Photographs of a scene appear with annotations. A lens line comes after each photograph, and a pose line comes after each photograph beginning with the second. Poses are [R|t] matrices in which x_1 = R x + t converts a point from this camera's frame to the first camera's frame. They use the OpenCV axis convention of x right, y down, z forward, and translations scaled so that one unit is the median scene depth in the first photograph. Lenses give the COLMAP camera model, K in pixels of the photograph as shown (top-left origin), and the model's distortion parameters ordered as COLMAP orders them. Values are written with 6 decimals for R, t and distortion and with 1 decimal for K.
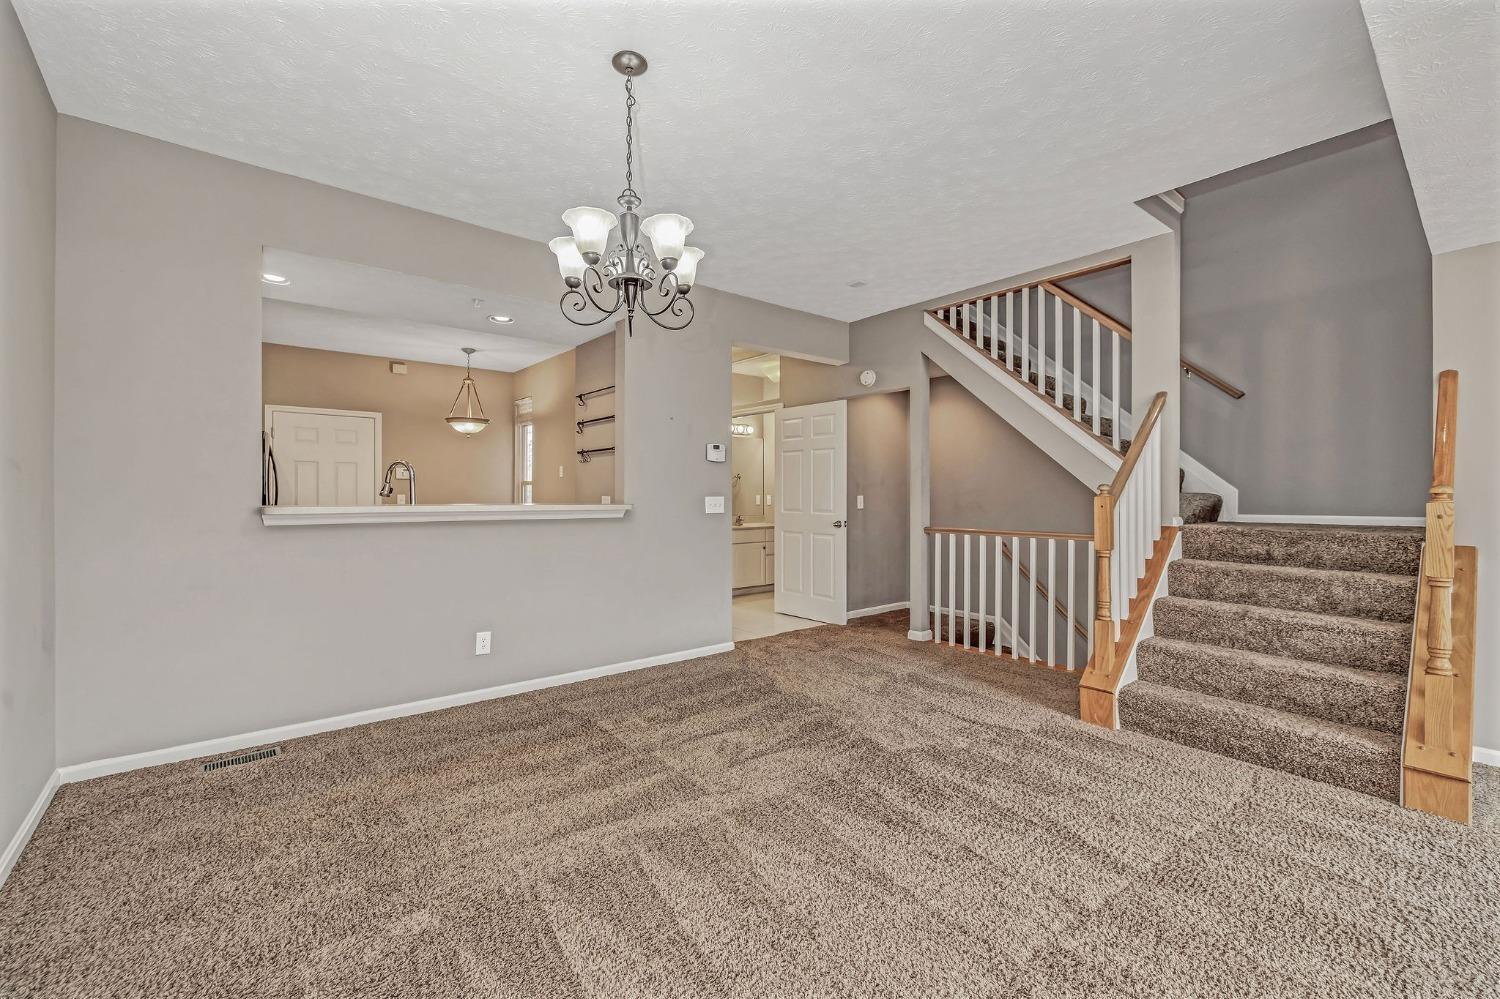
lens RADIAL K [[626.5, 0, 751.6], [0, 626.5, 495.4], [0, 0, 1]] dist [-0.000097, 0.000214]
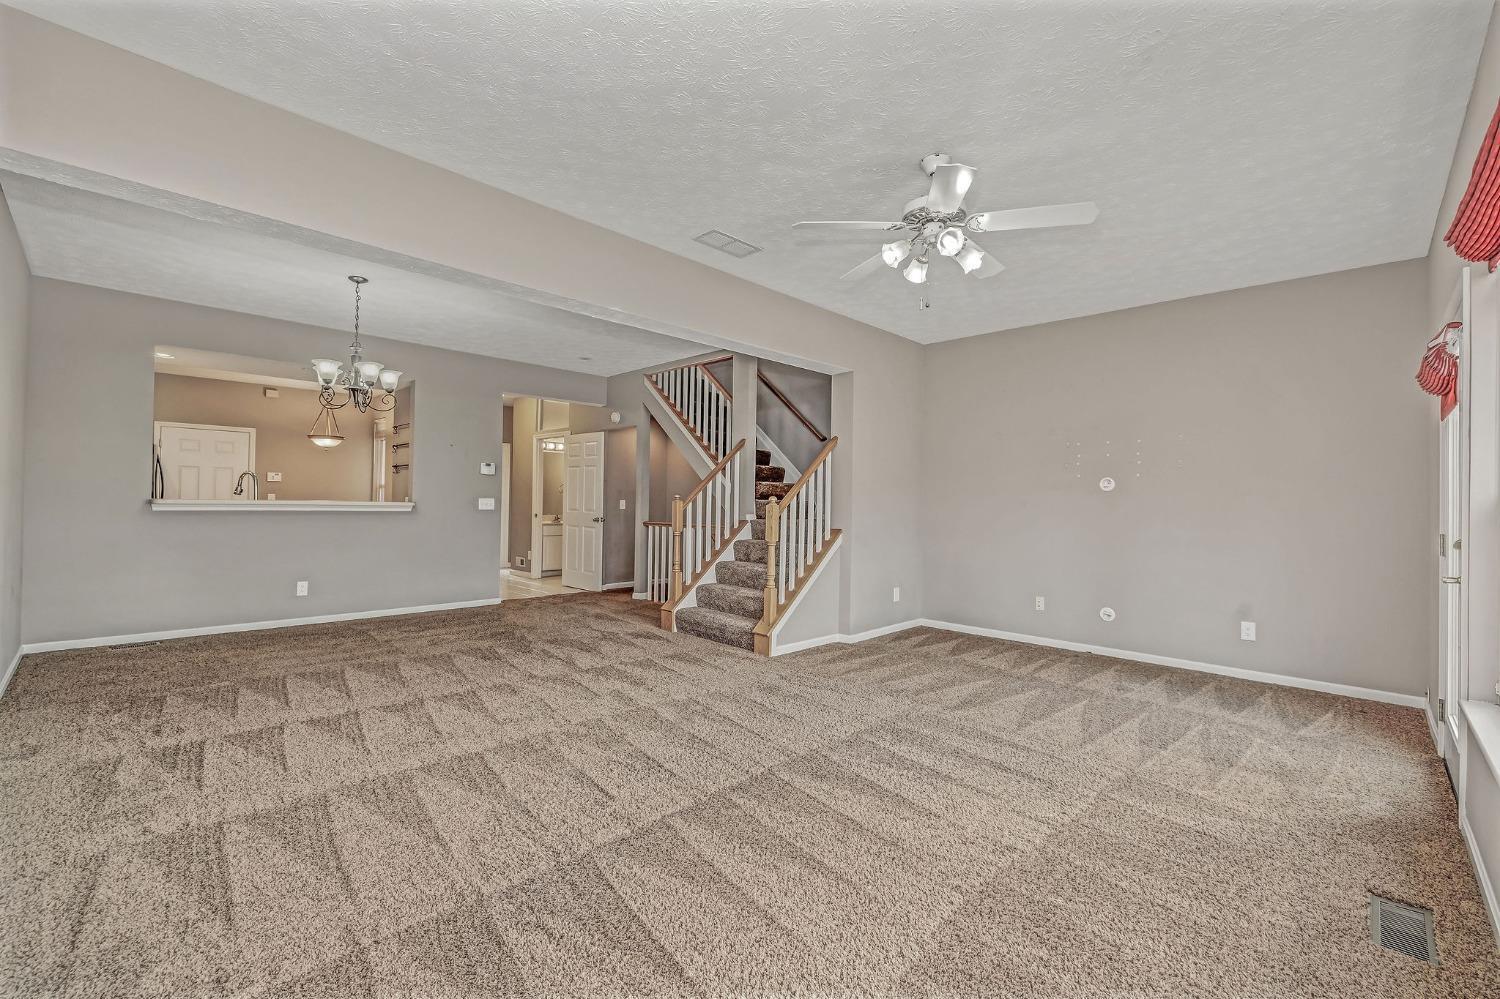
lens RADIAL K [[626.5, 0, 747.8], [0, 626.5, 495.0], [0, 0, 1]] dist [-0.000097, 0.000214]
pose [[0.994836, 0.015931, 0.100241, 0.545729], [-0.014837, 0.999822, -0.011644, 0.002501], [-0.100408, 0.010096, 0.994895, -0.708861]]
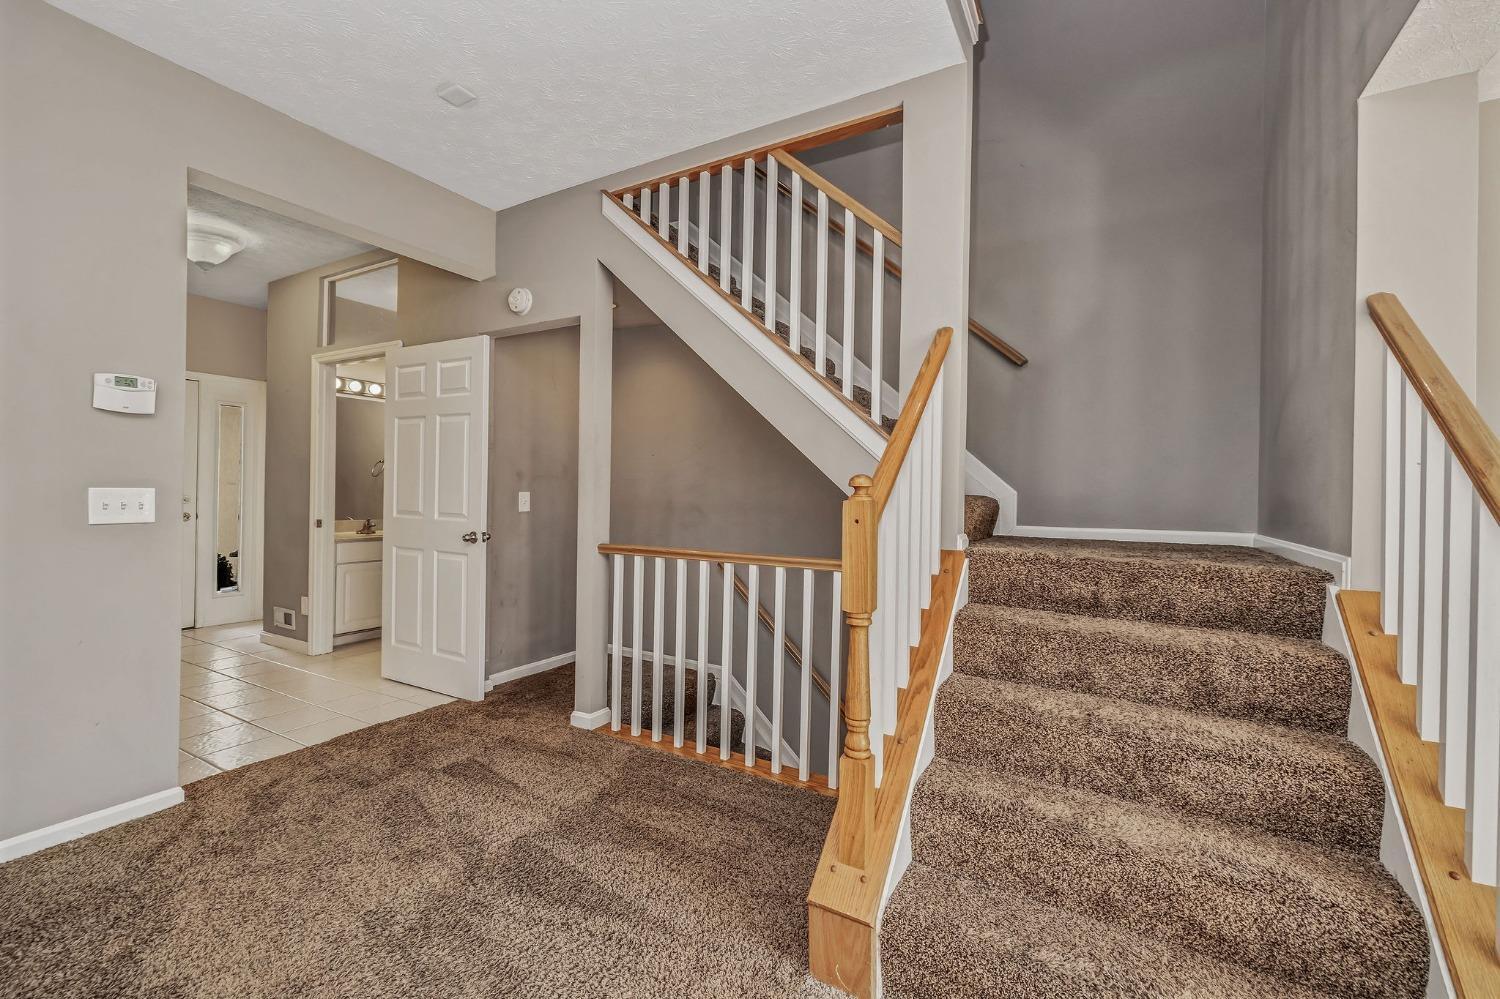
lens RADIAL K [[626.5, 0, 753.7], [0, 626.5, 495.0], [0, 0, 1]] dist [-0.000097, 0.000214]
pose [[0.936328, 0.015286, 0.350793, 0.295491], [-0.016772, 0.999859, 0.001199, -0.001520], [-0.350725, -0.007006, 0.936452, 0.539359]]
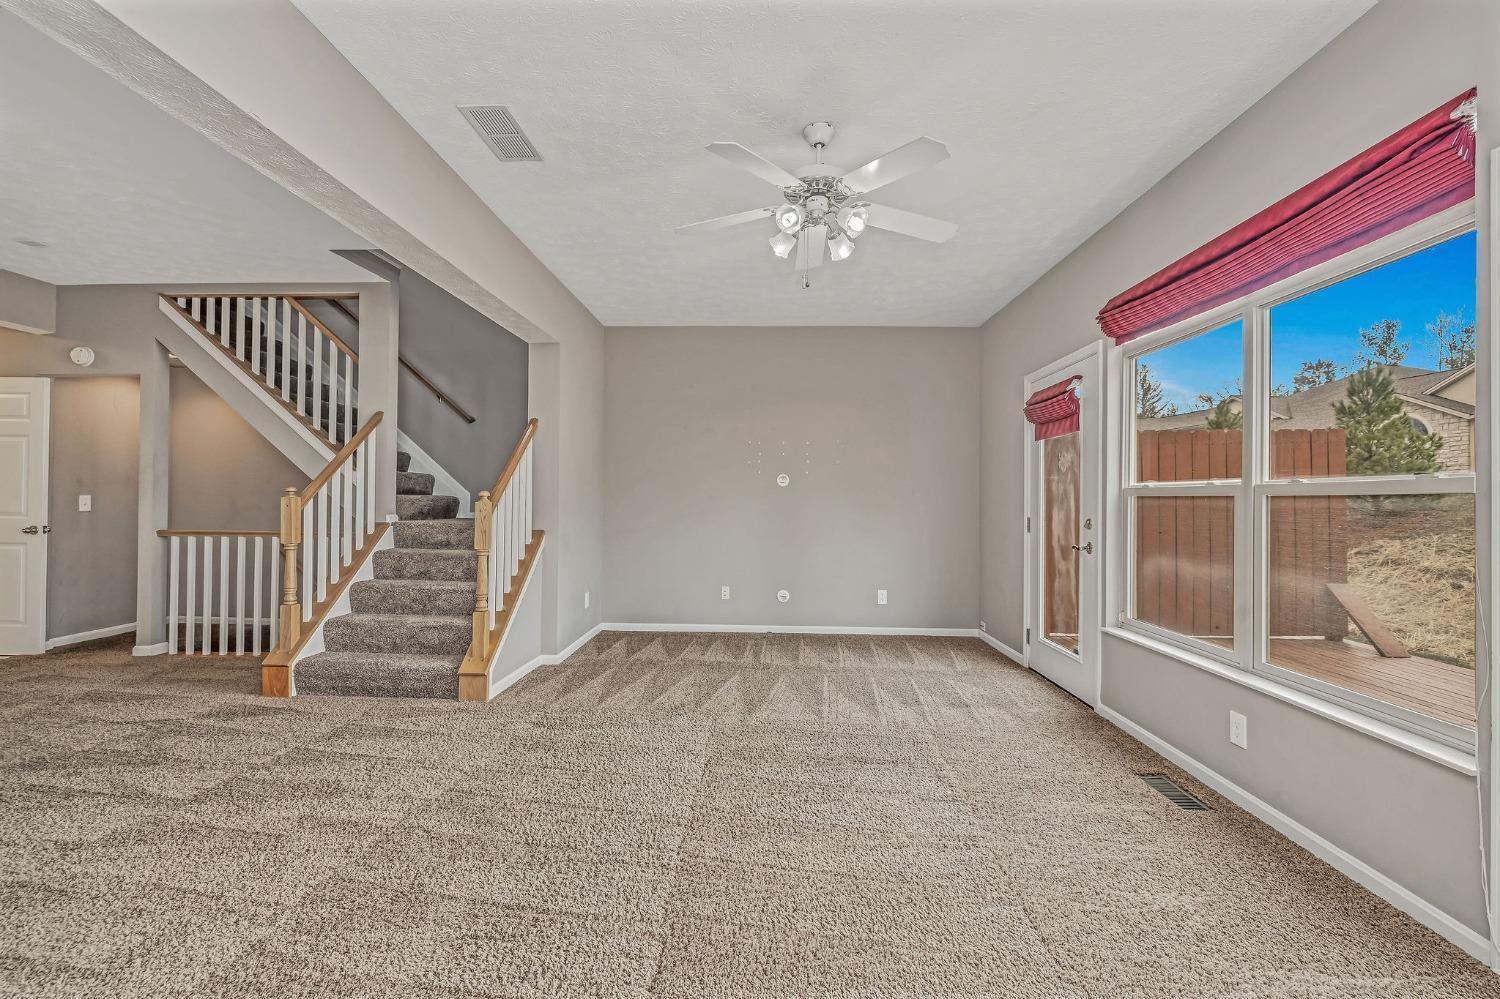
lens RADIAL K [[626.5, 0, 747.0], [0, 626.5, 495.0], [0, 0, 1]] dist [-0.000097, 0.000214]
pose [[0.667428, 0.012141, 0.744575, 0.247737], [-0.007109, 0.999925, -0.009933, 0.003267], [-0.744640, 0.001336, 0.667465, -0.368928]]
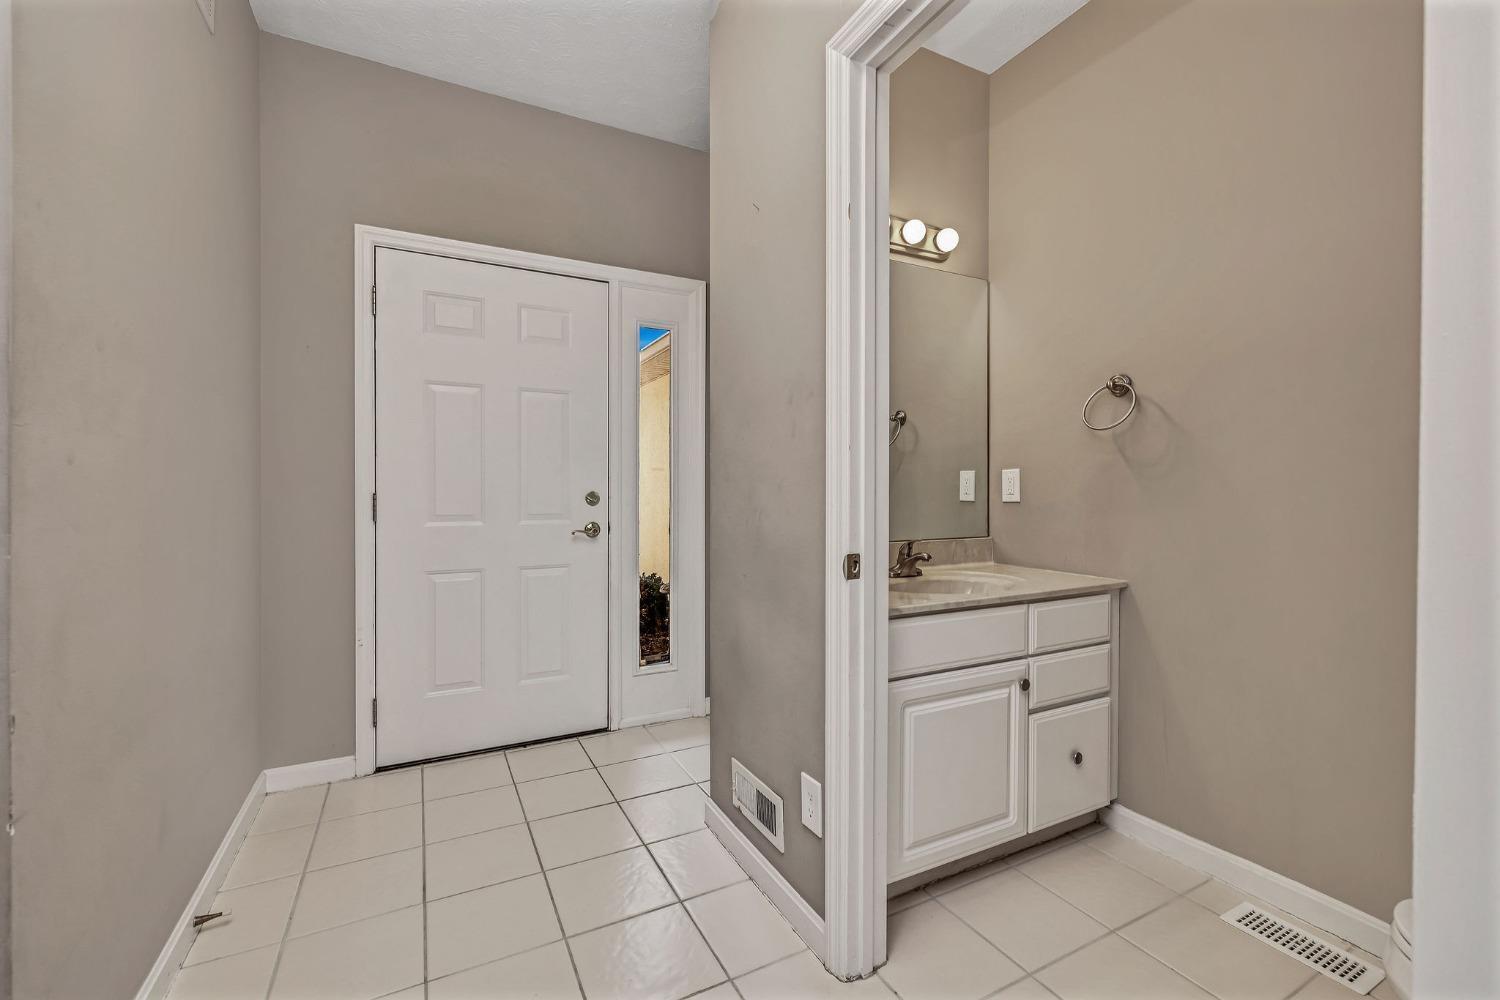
lens RADIAL K [[626.5, 0, 759.0], [0, 626.5, 489.2], [0, 0, 1]] dist [-0.000097, 0.000214]
pose [[0.978580, -0.000828, -0.205865, -0.063817], [-0.000470, 0.999980, -0.006256, 0.025620], [0.205866, 0.006218, 0.978560, 1.645465]]
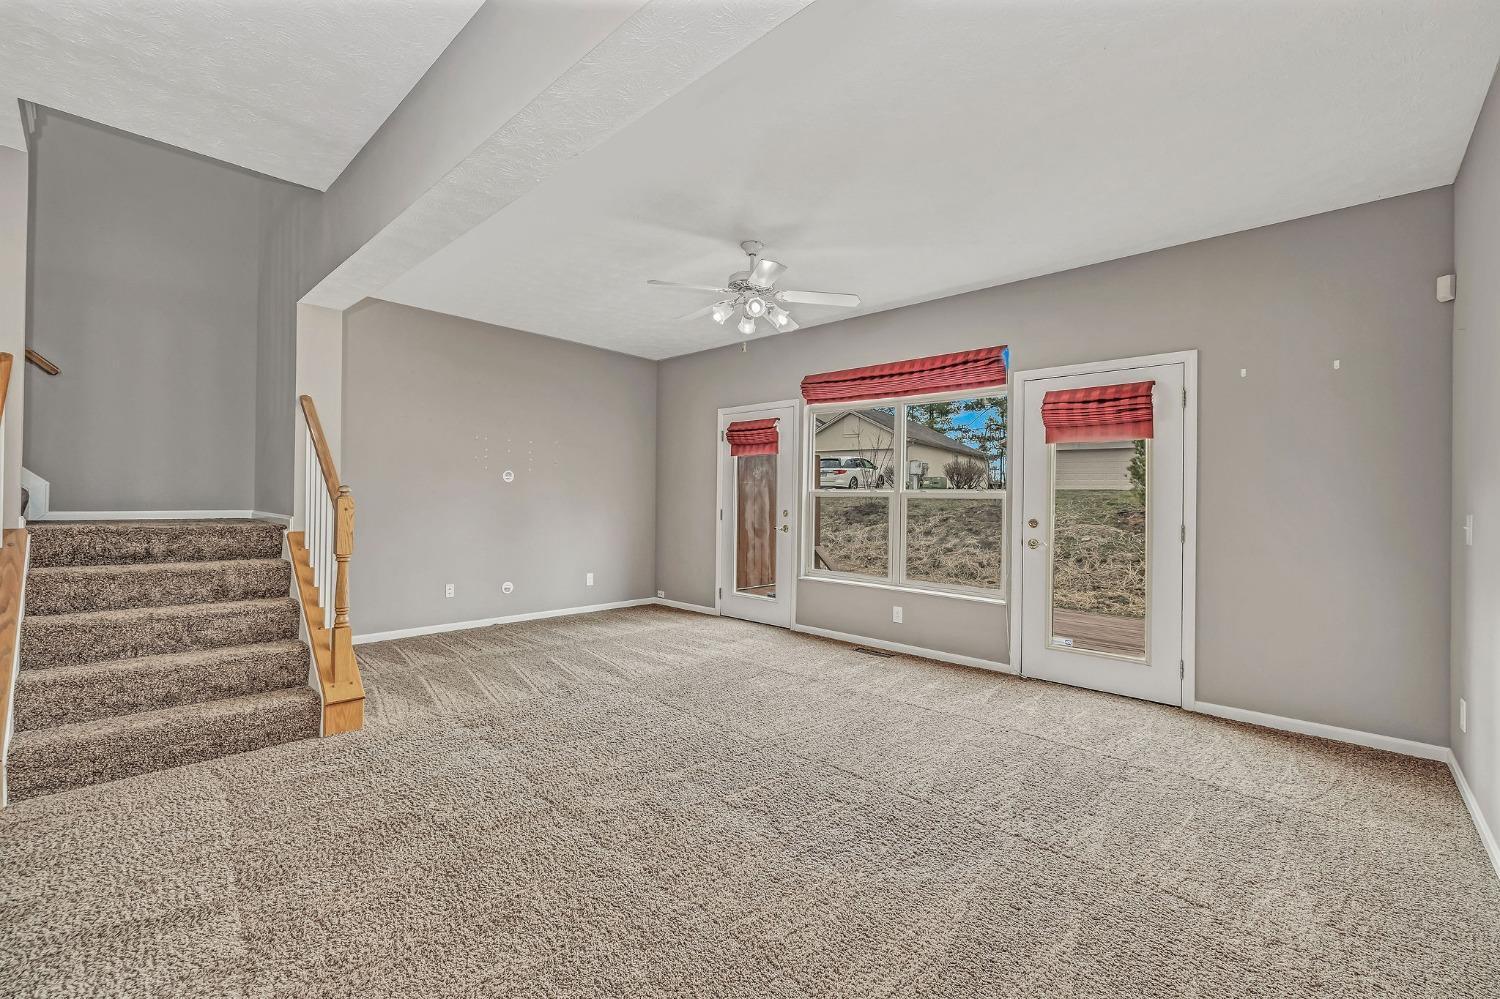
lens RADIAL K [[626.5, 0, 740.4], [0, 626.5, 494.2], [0, 0, 1]] dist [-0.000097, 0.000214]
pose [[-0.111813, 0.006992, 0.993705, -0.219297], [-0.012693, 0.999884, -0.008464, 0.002248], [-0.993648, -0.013559, -0.111711, 0.208448]]
